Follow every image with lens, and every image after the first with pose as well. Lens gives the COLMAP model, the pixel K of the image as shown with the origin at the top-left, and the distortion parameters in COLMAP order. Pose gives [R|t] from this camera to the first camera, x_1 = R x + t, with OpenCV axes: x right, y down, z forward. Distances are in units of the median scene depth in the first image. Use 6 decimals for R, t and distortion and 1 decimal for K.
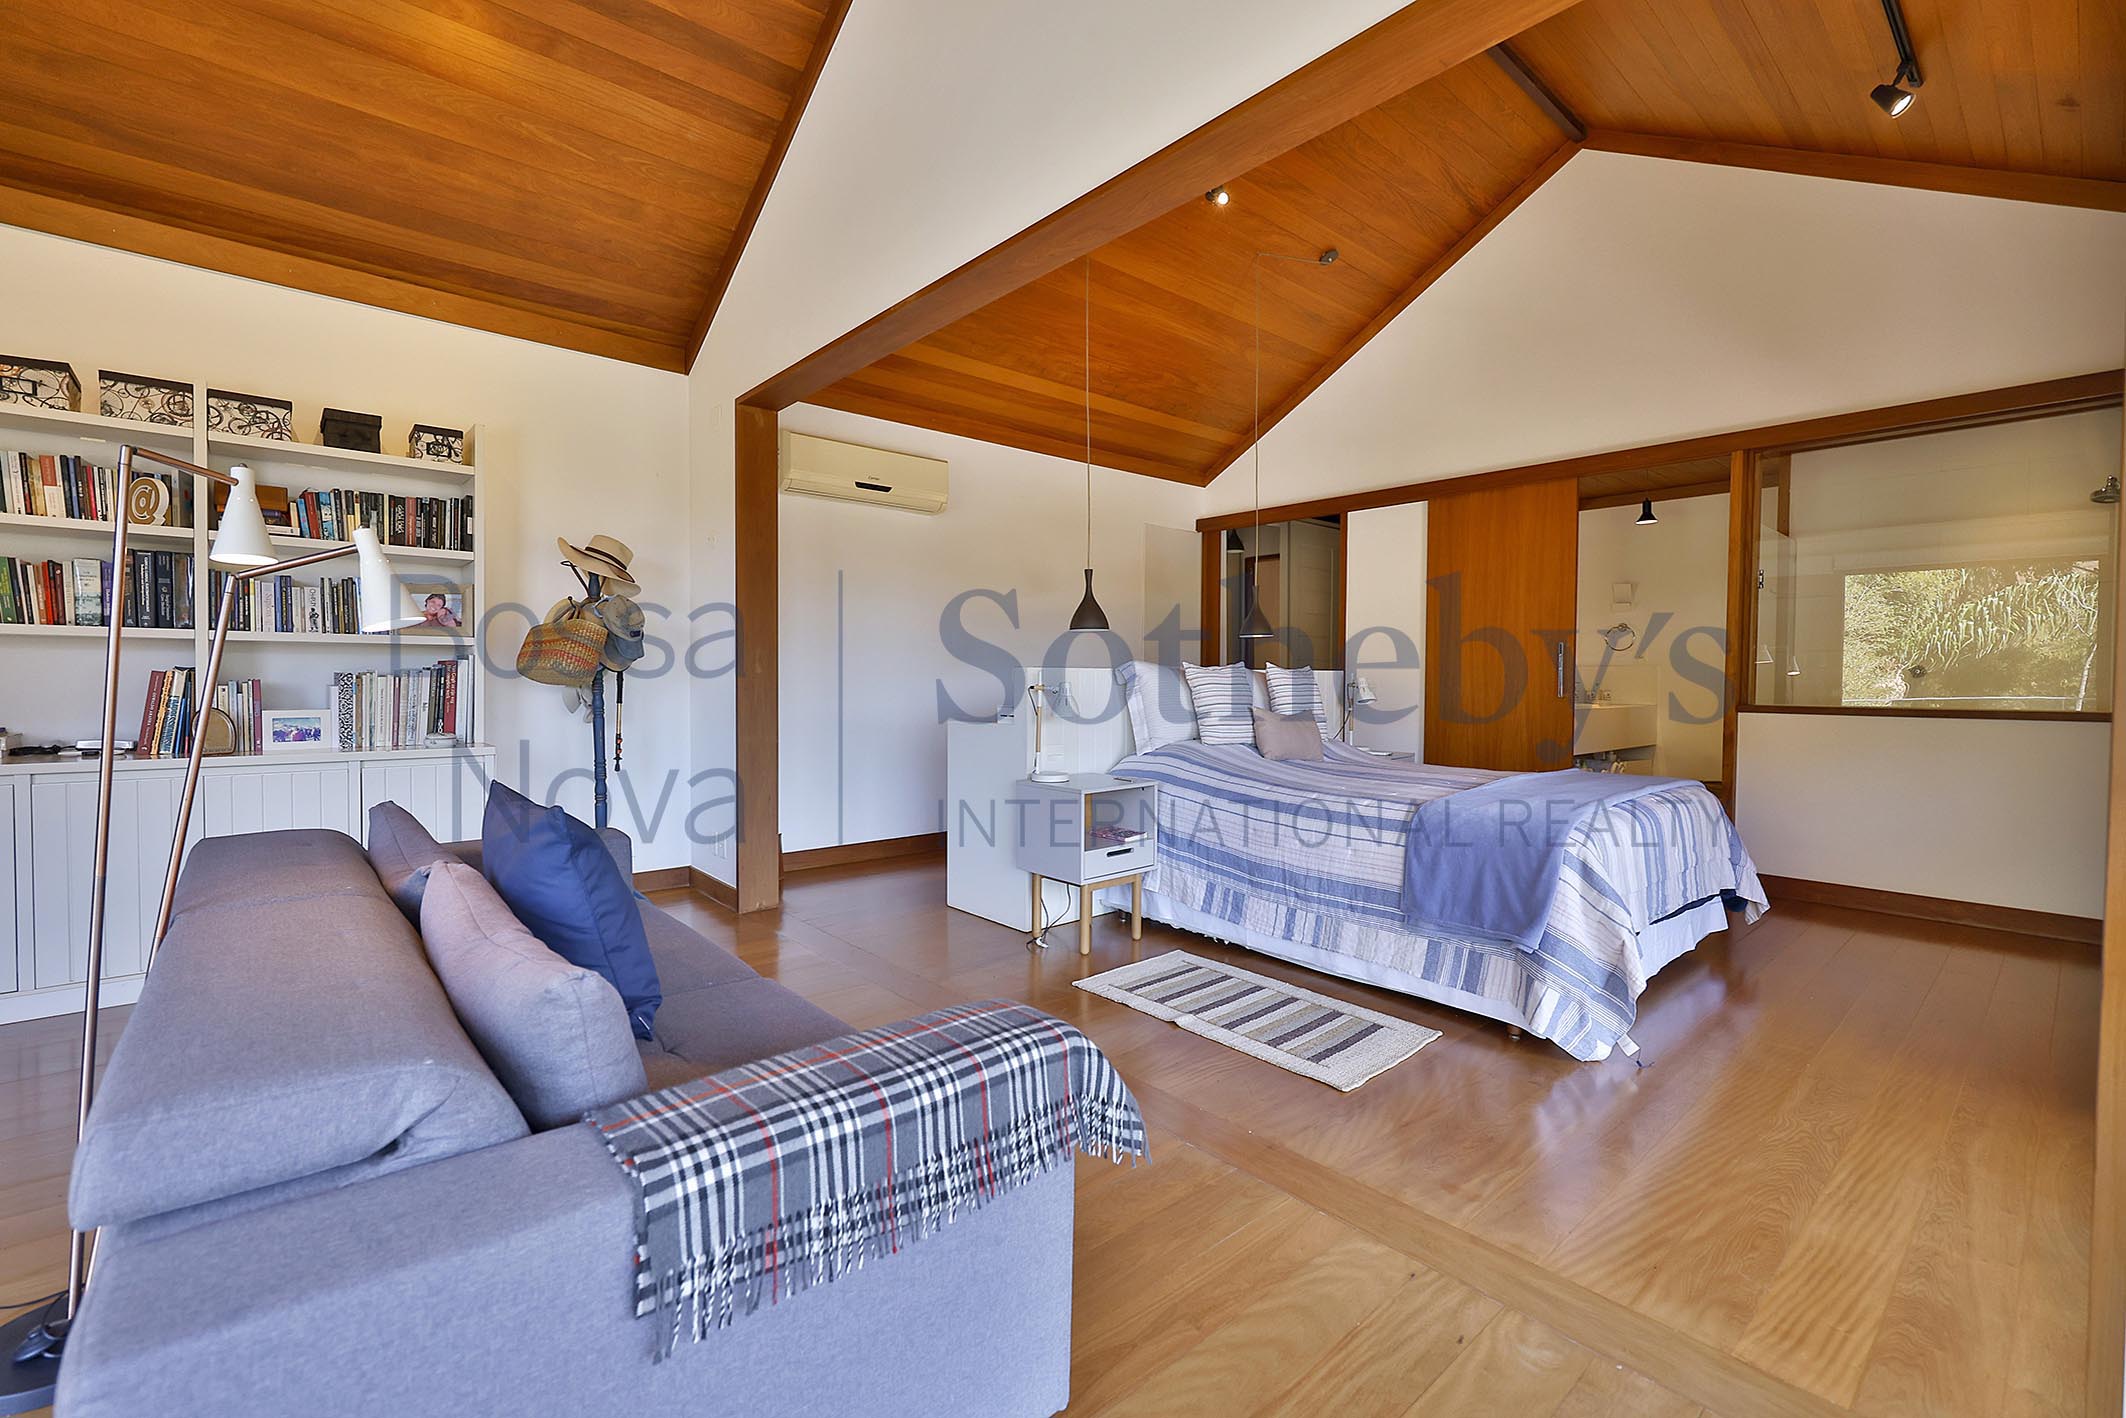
lens RADIAL K [[908.4, 0, 1053.5], [0, 908.4, 703.5], [0, 0, 1]] dist [-0.000746, 0.000504]
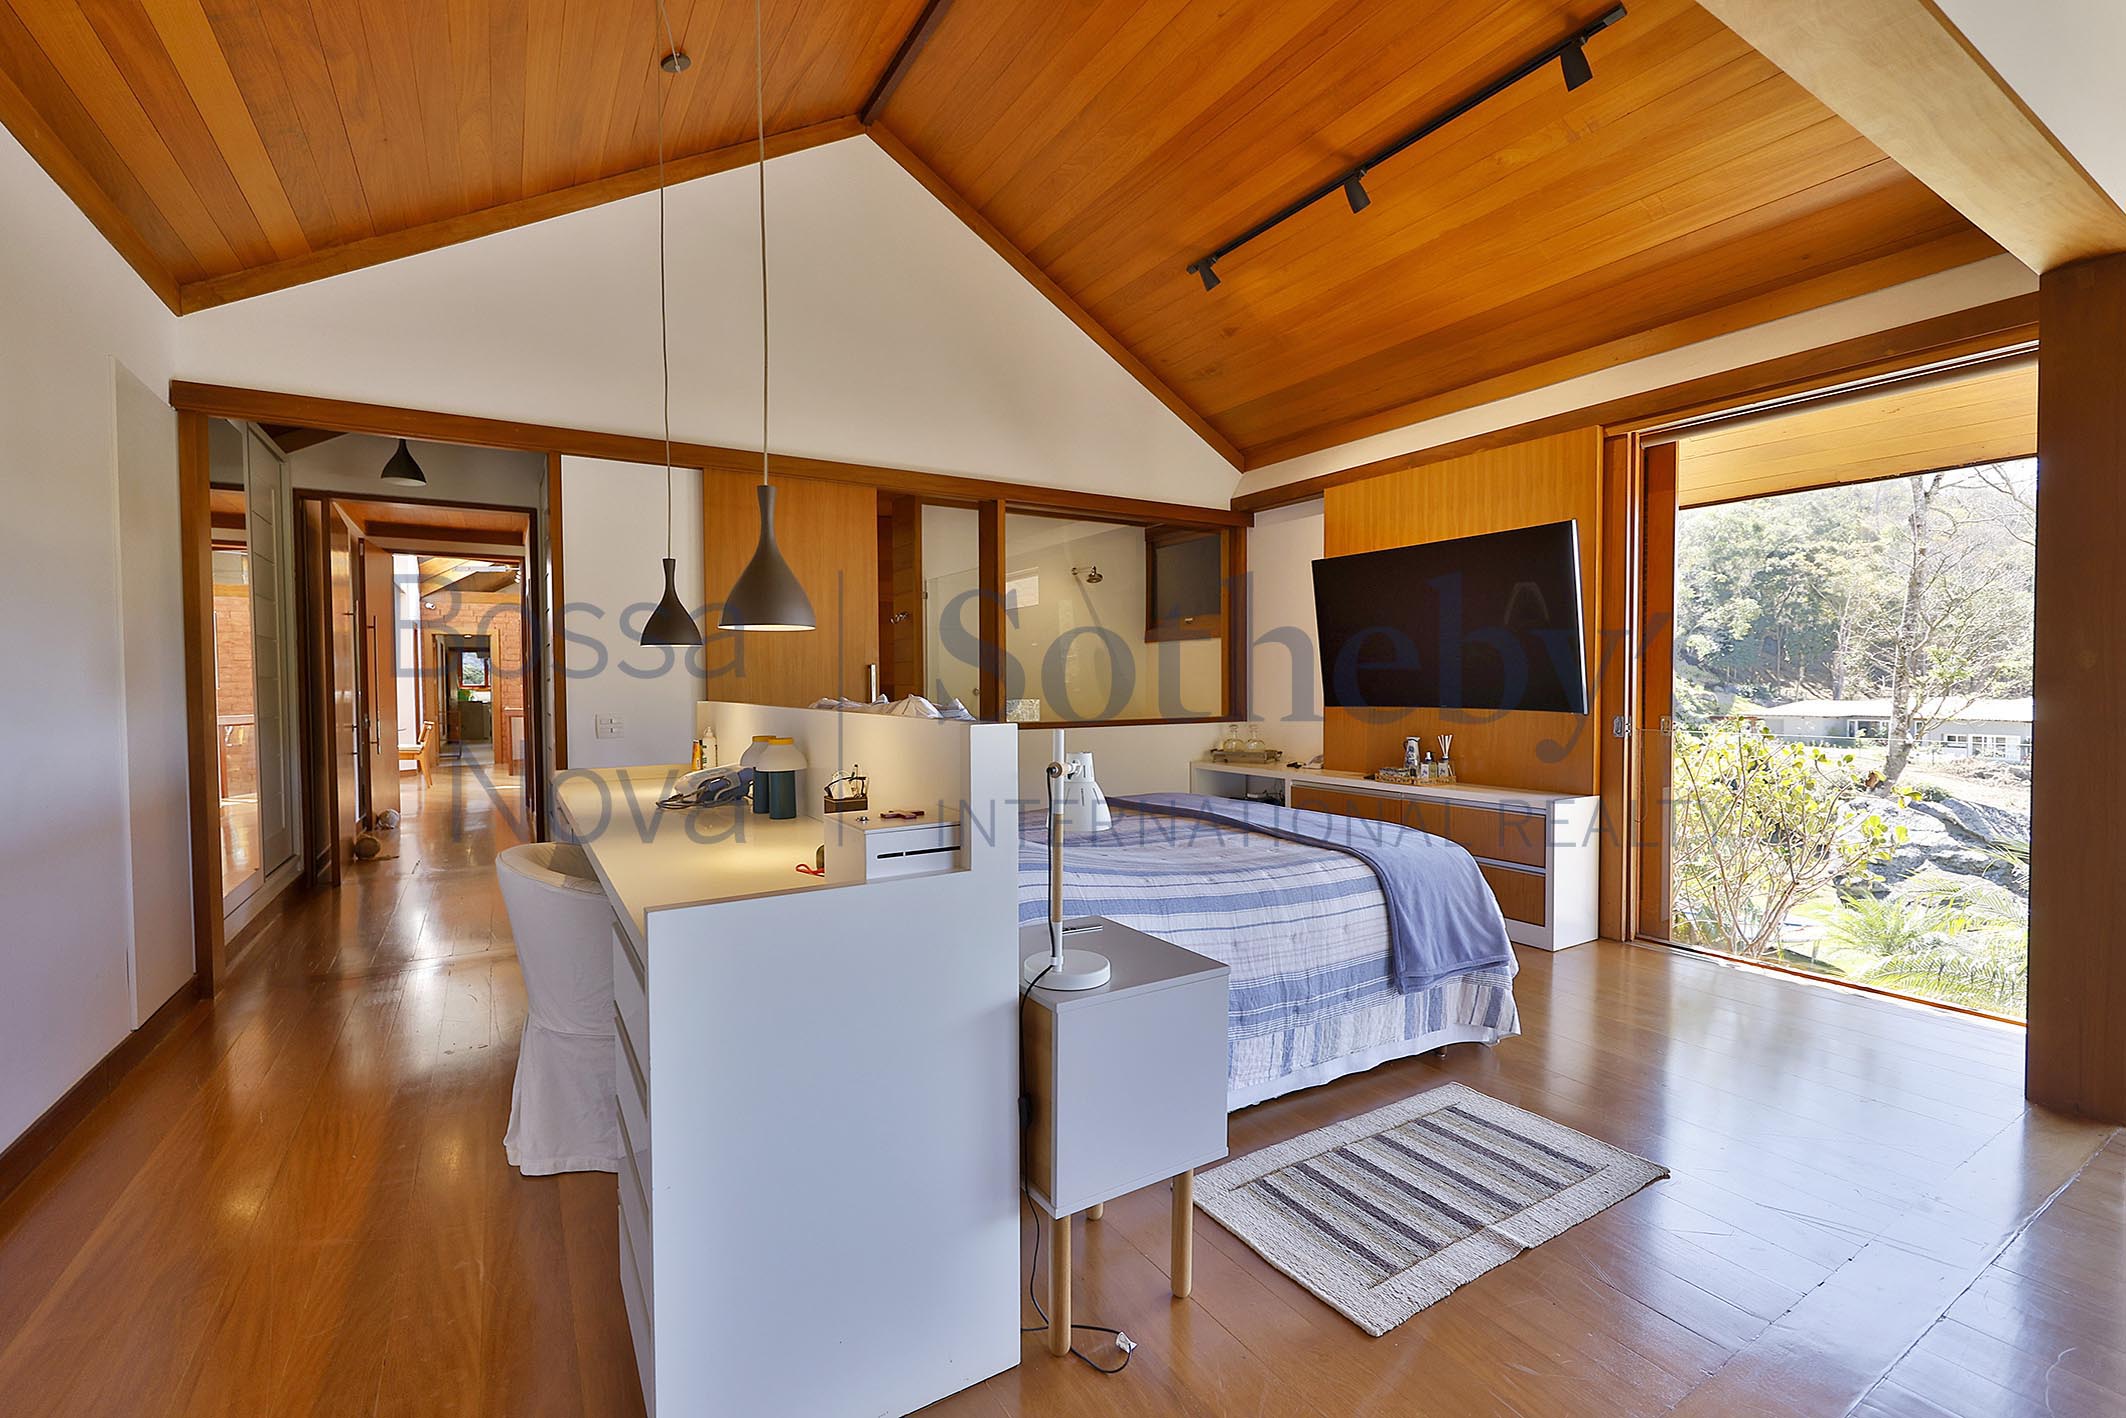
lens RADIAL K [[869.3, 0, 1063.0], [0, 869.3, 709.0], [0, 0, 1]] dist [-0.002128, -0.000084]
pose [[0.179860, -0.036570, 0.983012, -0.470945], [0.030563, 0.999034, 0.031574, -0.068924], [-0.983217, 0.024364, 0.180804, 1.049504]]
